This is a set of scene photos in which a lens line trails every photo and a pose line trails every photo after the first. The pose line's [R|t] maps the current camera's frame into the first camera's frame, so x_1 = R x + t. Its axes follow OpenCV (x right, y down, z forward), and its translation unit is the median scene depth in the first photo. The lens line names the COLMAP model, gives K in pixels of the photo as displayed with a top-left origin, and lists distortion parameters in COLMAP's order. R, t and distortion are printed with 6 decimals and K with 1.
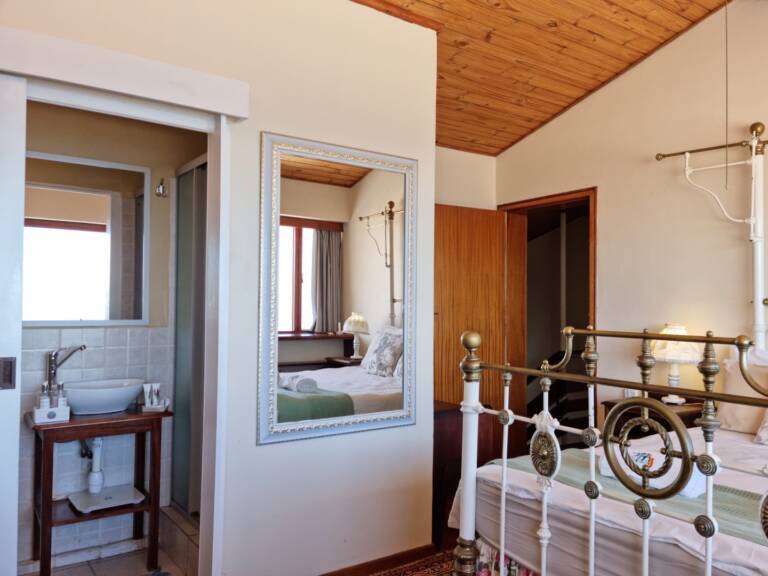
lens RADIAL K [[610.5, 0, 384.0], [0, 610.5, 288.0], [0, 0, 1]] dist [0.118733, -0.132094]
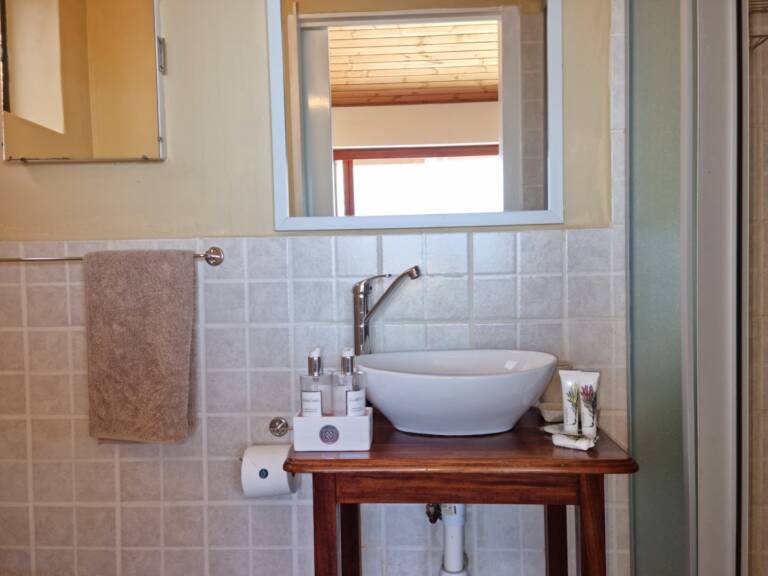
lens RADIAL K [[610.5, 0, 384.0], [0, 610.5, 288.0], [0, 0, 1]] dist [0.118733, -0.132094]
pose [[0.780469, -0.005581, -0.625170, -0.235599], [0.042714, 0.998100, 0.044414, 0.086332], [0.623734, -0.061367, 0.779224, 0.655945]]
